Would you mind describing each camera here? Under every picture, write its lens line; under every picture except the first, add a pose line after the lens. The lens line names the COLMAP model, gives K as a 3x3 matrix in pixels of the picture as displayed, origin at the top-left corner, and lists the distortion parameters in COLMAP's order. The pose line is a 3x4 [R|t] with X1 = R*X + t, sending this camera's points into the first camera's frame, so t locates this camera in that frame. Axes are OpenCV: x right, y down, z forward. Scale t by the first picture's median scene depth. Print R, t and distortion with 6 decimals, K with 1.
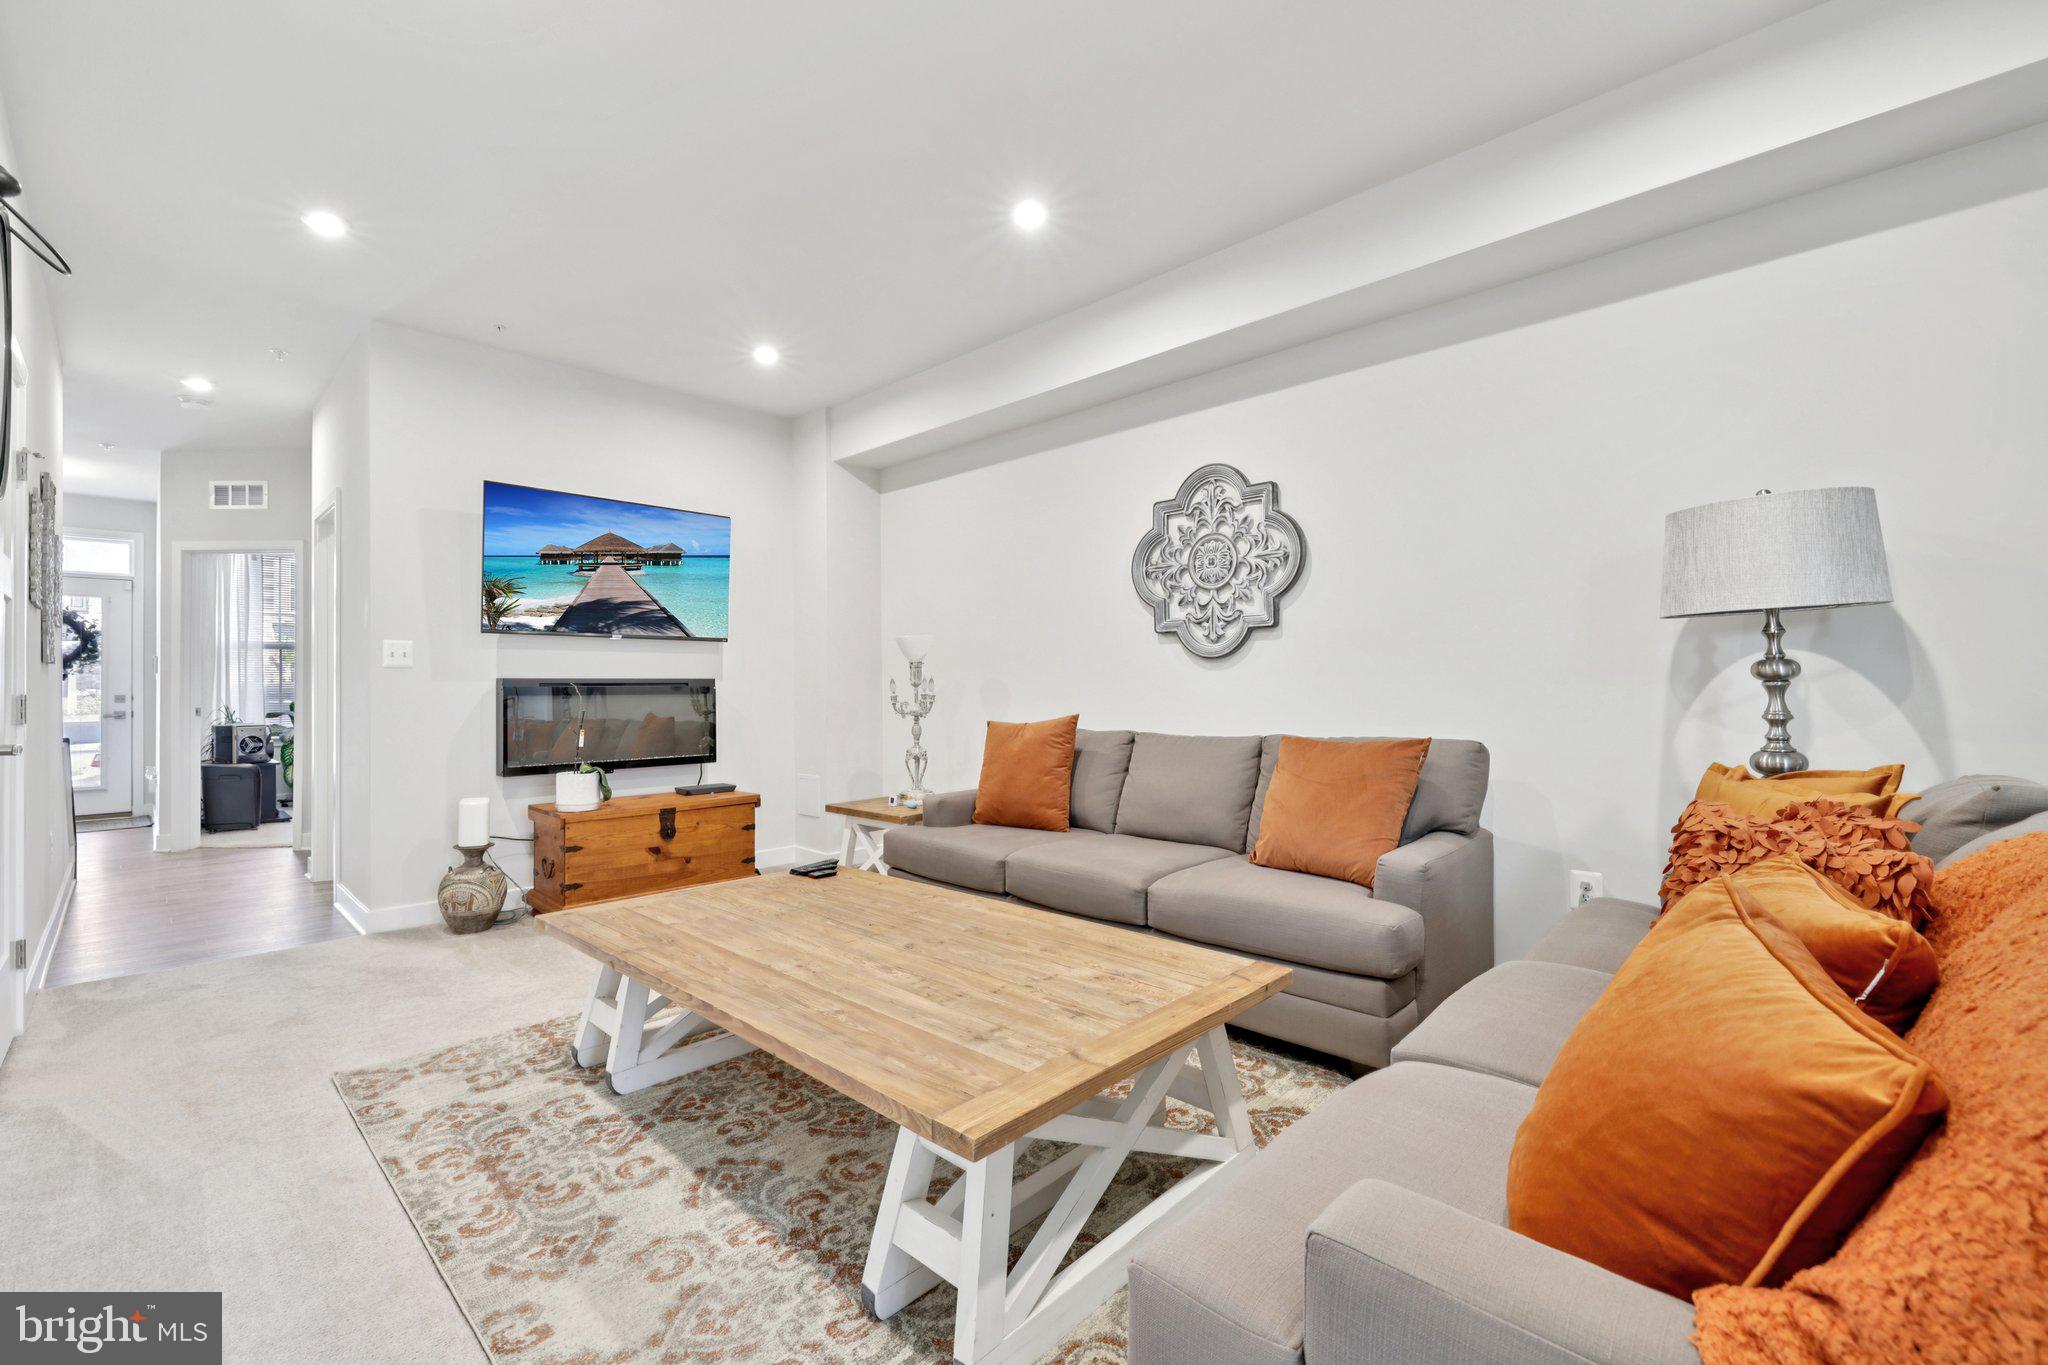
lens RADIAL K [[865.2, 0, 1017.1], [0, 865.2, 686.2], [0, 0, 1]] dist [0.000477, -0.000202]
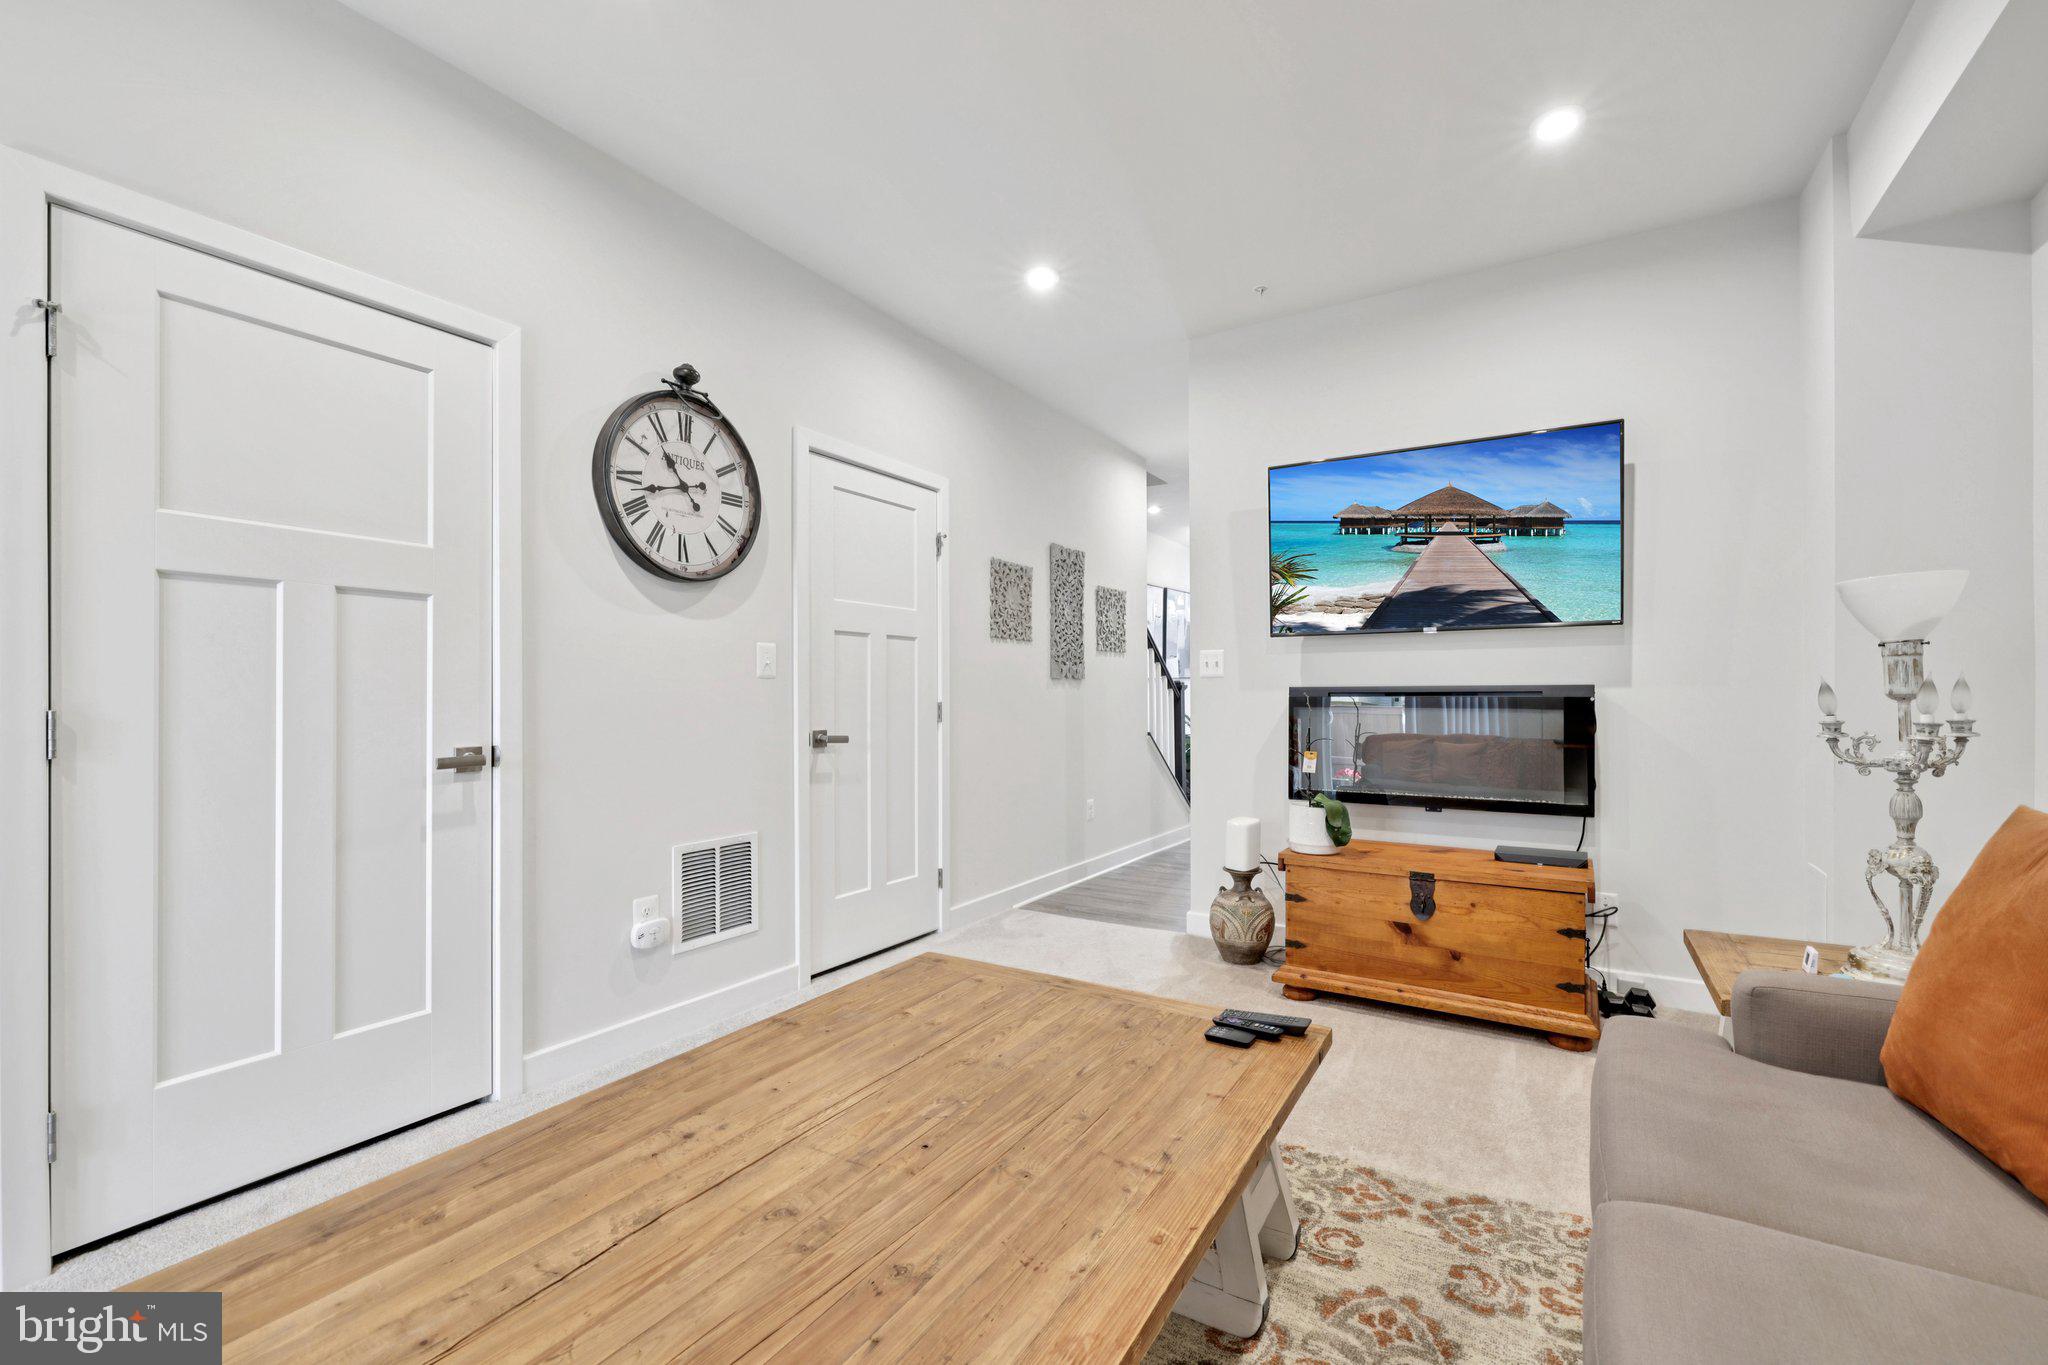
lens RADIAL K [[873.5, 0, 1014.6], [0, 873.5, 691.9], [0, 0, 1]] dist [0.000599, -0.000009]
pose [[0.213153, 0.001471, -0.977018, 0.234394], [0.000453, 0.999999, 0.001605, -0.005567], [0.977019, -0.000785, 0.213152, 0.585502]]
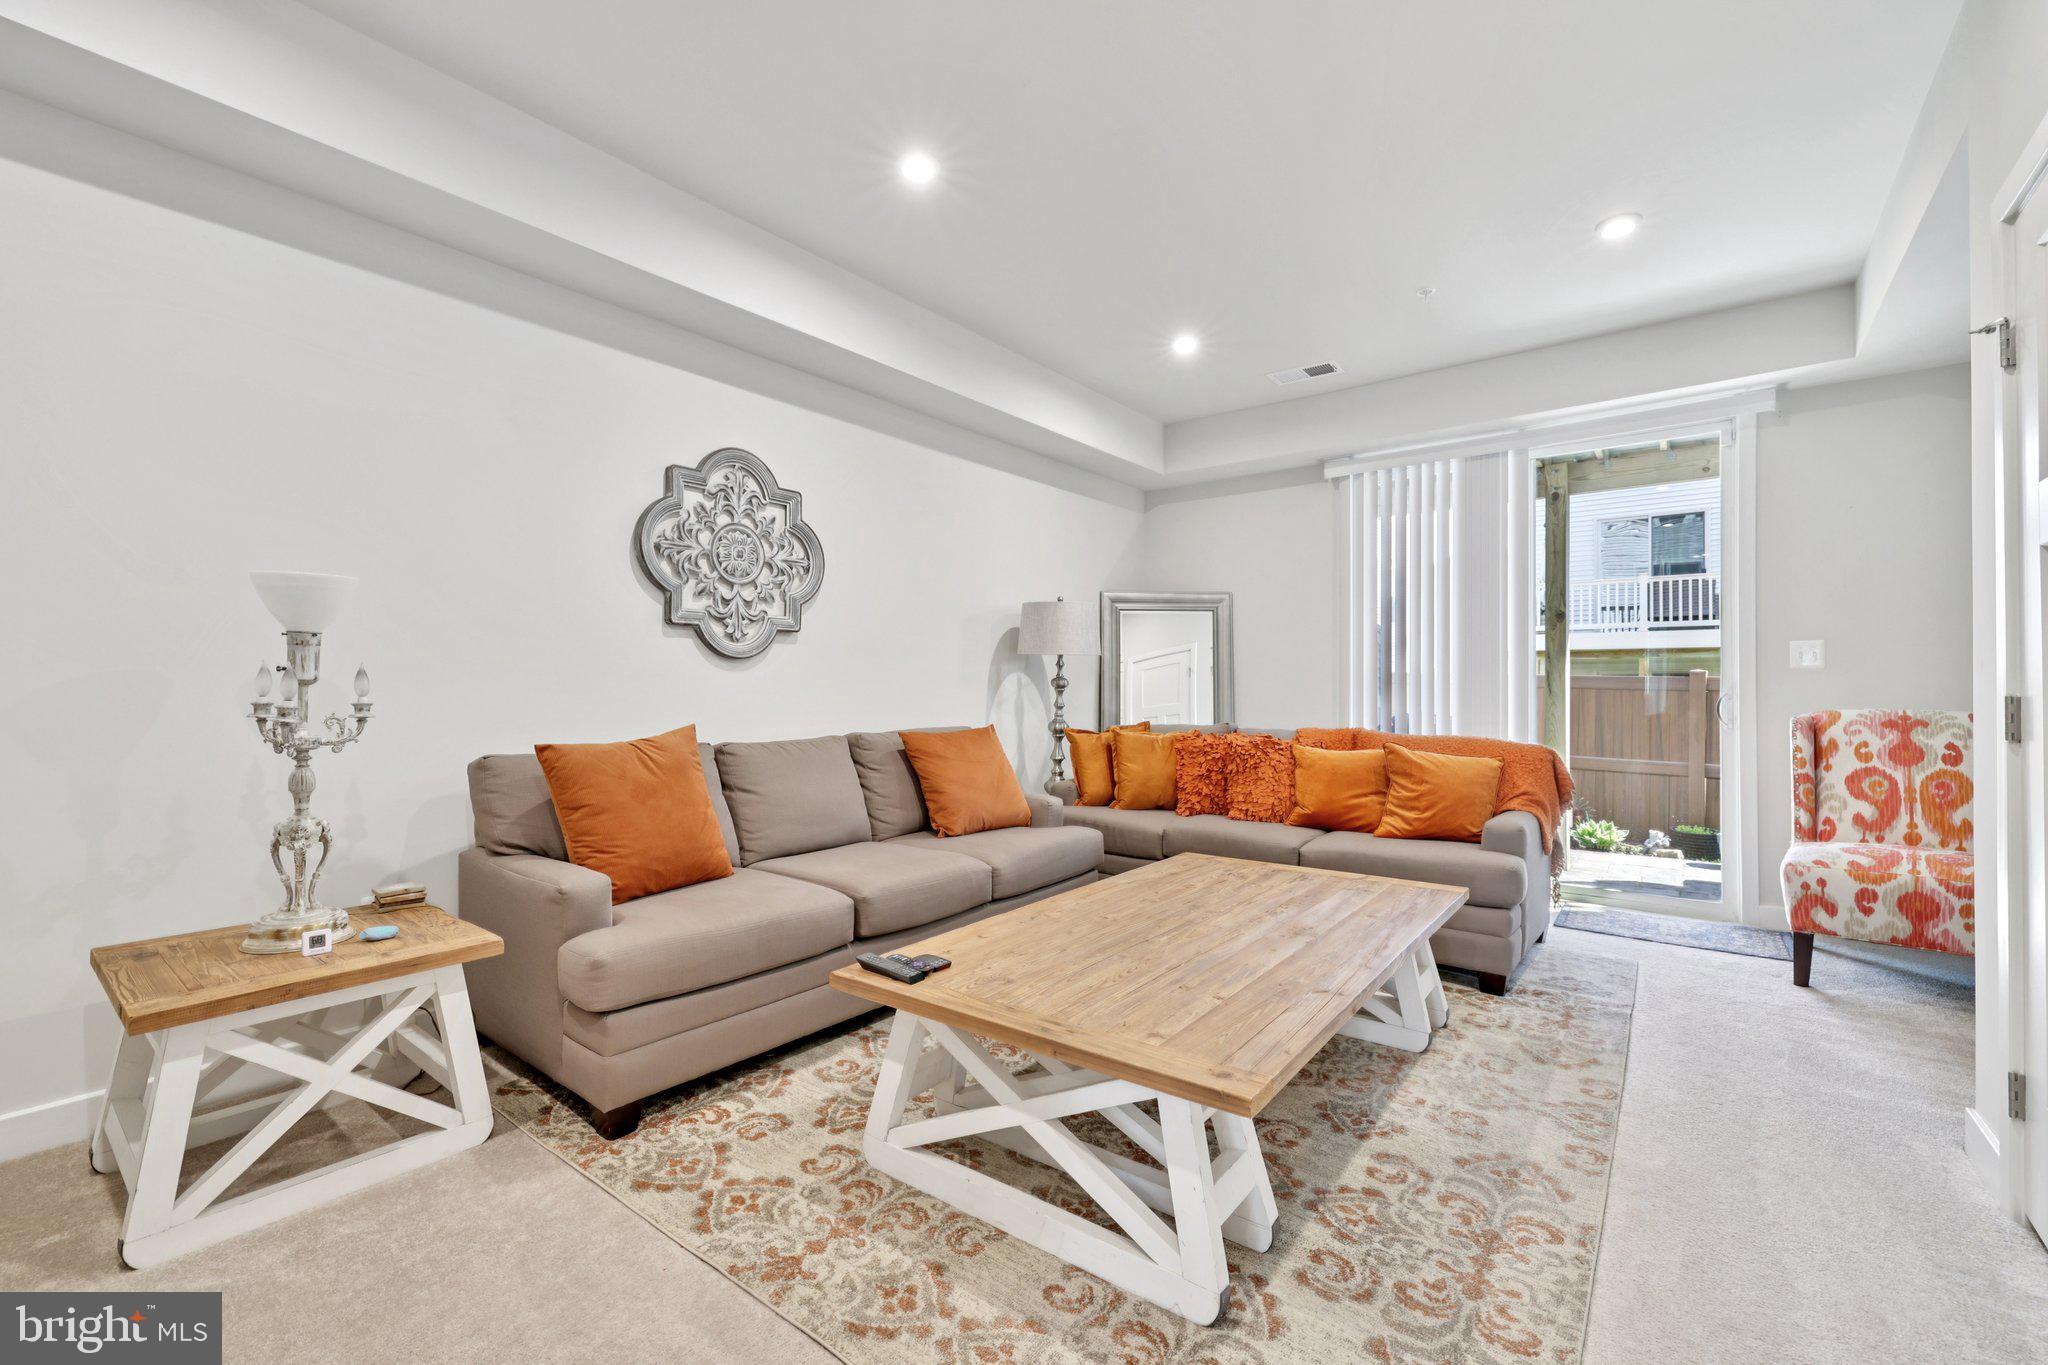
lens RADIAL K [[865.2, 0, 1017.1], [0, 865.2, 686.2], [0, 0, 1]] dist [0.000477, -0.000202]
pose [[-0.109546, 0.008180, 0.993948, -0.717572], [-0.003381, 0.999957, -0.008602, 0.004198], [-0.993976, -0.004303, -0.109514, 0.794449]]
